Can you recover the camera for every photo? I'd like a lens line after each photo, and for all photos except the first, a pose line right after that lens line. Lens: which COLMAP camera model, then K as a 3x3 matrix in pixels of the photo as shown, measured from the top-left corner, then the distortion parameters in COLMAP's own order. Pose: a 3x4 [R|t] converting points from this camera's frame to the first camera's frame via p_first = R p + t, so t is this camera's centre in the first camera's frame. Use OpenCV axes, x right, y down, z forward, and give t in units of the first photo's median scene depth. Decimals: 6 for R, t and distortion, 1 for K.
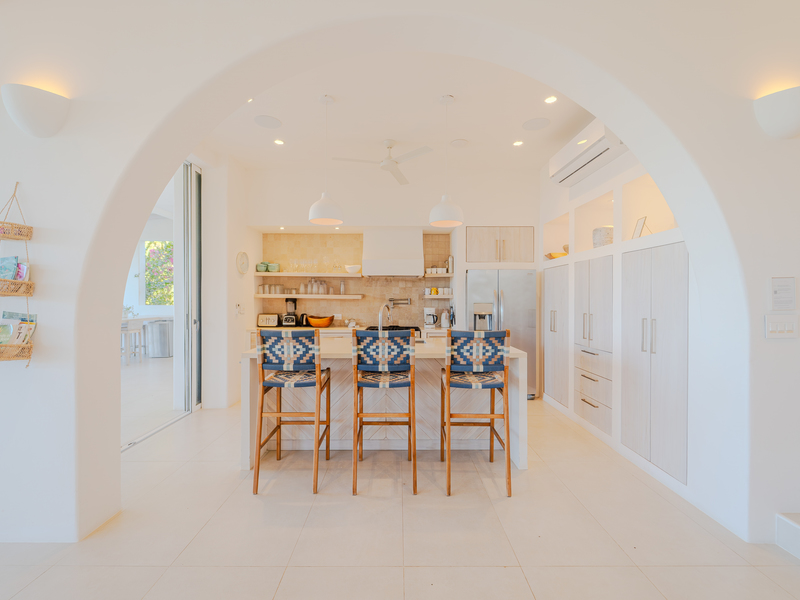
lens RADIAL K [[365.3, 0, 399.9], [0, 365.3, 302.2], [0, 0, 1]] dist [-0.001478, -0.000173]
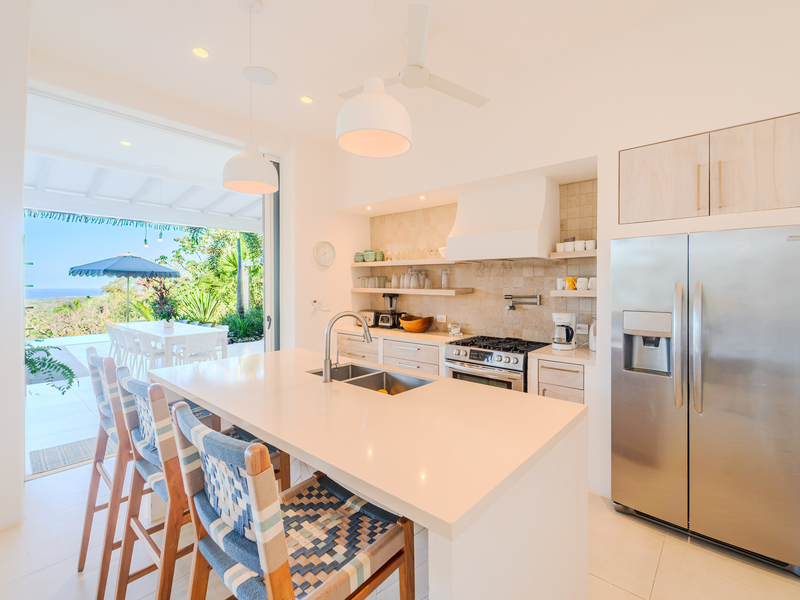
lens RADIAL K [[365.3, 0, 399.1], [0, 365.3, 294.4], [0, 0, 1]] dist [-0.001478, -0.000173]
pose [[0.751806, 0.014847, -0.659217, 0.260993], [-0.002624, 0.999806, 0.019526, -0.023899], [0.659379, -0.012950, 0.751699, 0.409392]]
